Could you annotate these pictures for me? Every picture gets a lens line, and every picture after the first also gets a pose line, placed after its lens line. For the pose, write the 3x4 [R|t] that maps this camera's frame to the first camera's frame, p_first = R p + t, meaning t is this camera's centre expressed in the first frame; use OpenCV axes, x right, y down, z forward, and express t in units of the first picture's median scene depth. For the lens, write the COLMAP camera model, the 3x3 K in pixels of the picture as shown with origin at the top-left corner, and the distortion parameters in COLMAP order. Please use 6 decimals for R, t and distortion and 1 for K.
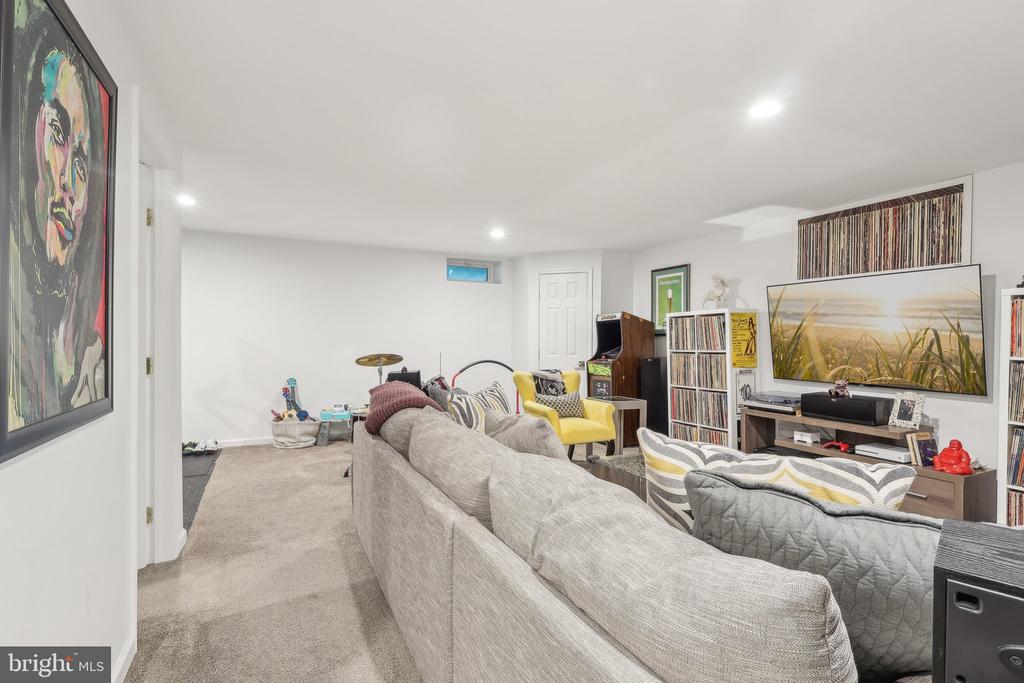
lens RADIAL K [[486.9, 0, 512.0], [0, 486.9, 341.5], [0, 0, 1]] dist [0.003470, 0.001238]
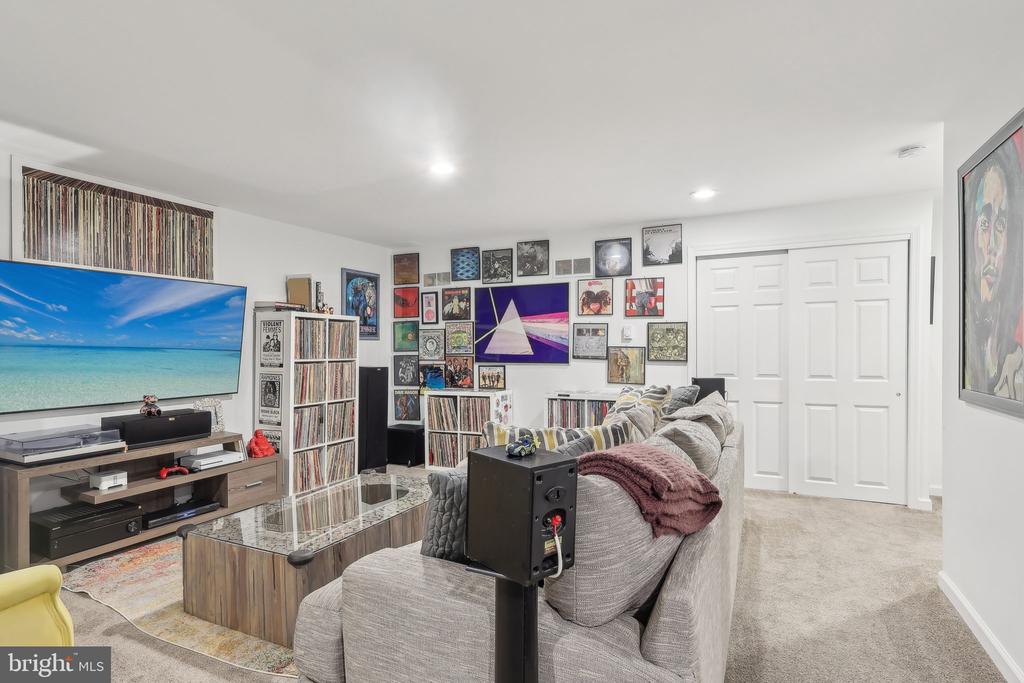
lens RADIAL K [[533.4, 0, 512.0], [0, 533.4, 341.5], [0, 0, 1]] dist [0.014689, 0.000104]
pose [[-0.608294, 0.004706, 0.793698, -0.450831], [0.006773, 0.999977, -0.000738, -0.011557], [-0.793683, 0.004927, -0.608311, 1.089343]]
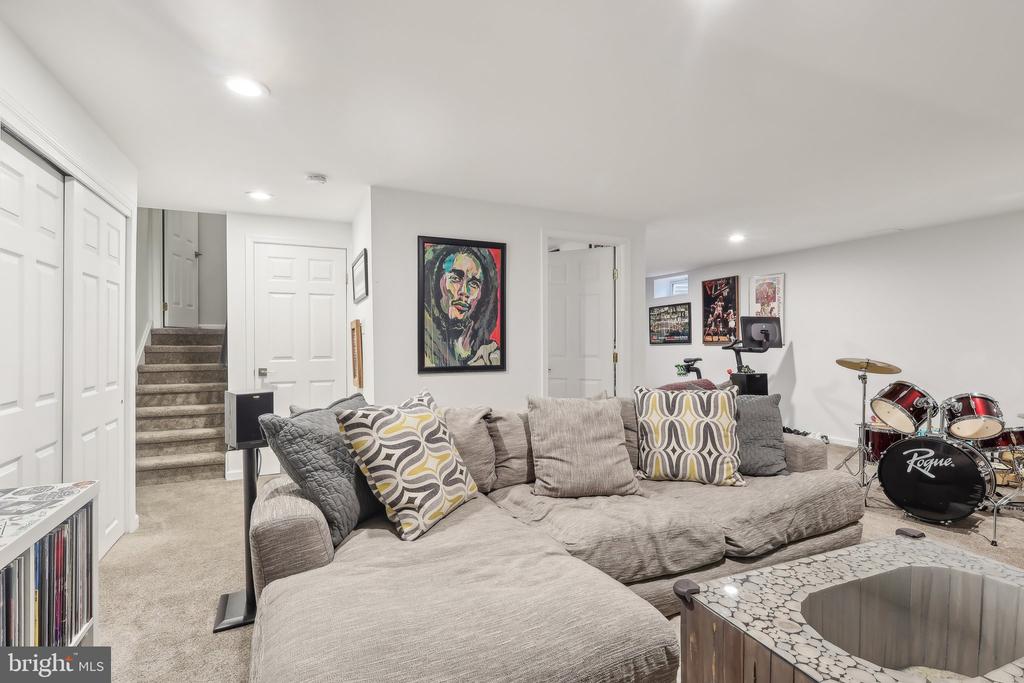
lens RADIAL K [[486.9, 0, 512.0], [0, 486.9, 341.5], [0, 0, 1]] dist [0.003470, 0.001238]
pose [[-0.052546, -0.008066, -0.998586, 0.729729], [-0.003943, 0.999961, -0.007870, 0.004138], [0.998611, 0.003523, -0.052576, 0.496139]]
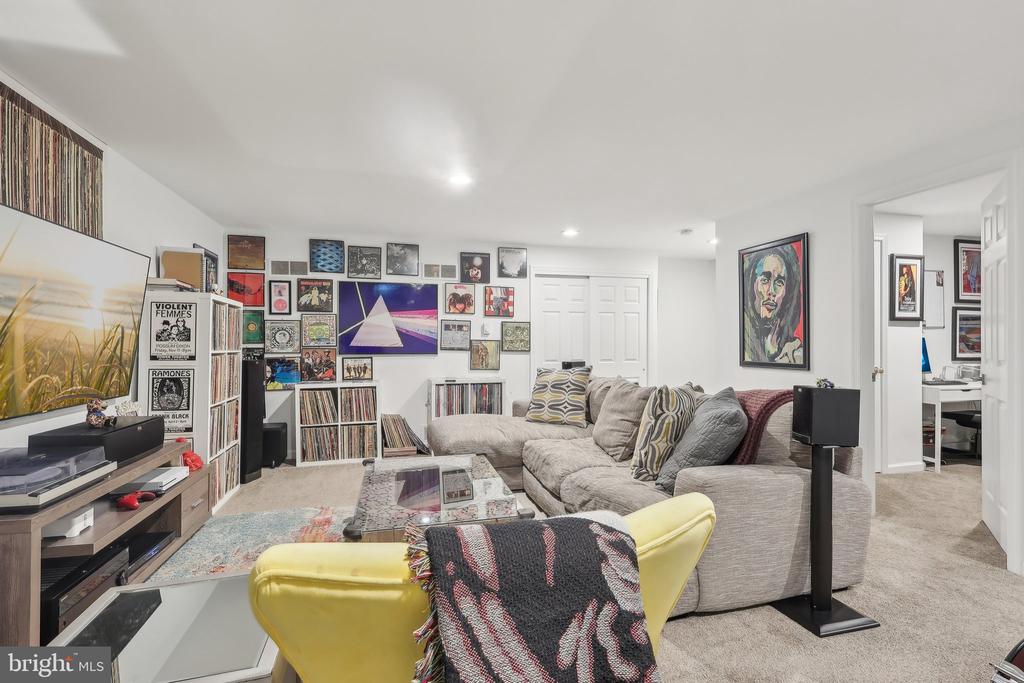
lens RADIAL K [[486.9, 0, 512.0], [0, 486.9, 341.5], [0, 0, 1]] dist [0.003470, 0.001238]
pose [[-0.981645, -0.005224, 0.190647, 0.056782], [-0.004651, 0.999983, 0.003451, 0.001143], [-0.190662, 0.002500, -0.981653, 1.526280]]
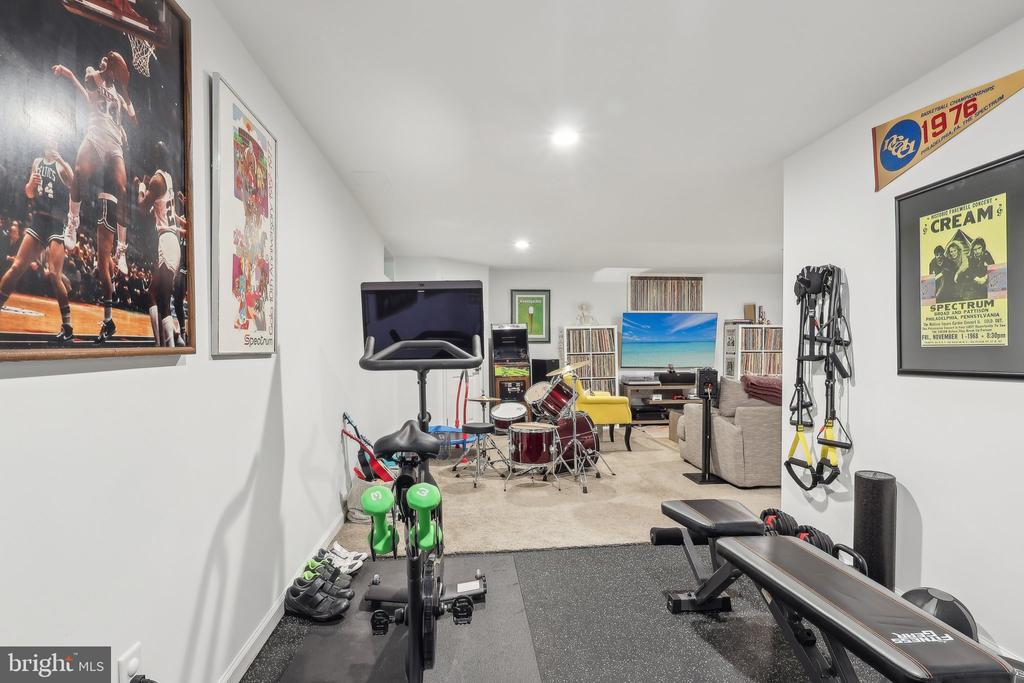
lens RADIAL K [[486.9, 0, 512.0], [0, 486.9, 341.5], [0, 0, 1]] dist [0.003470, 0.001238]
pose [[0.375709, 0.002000, 0.926736, -1.402072], [0.011334, 0.999913, -0.006753, -0.009913], [-0.926668, 0.013041, 0.375654, 0.877009]]
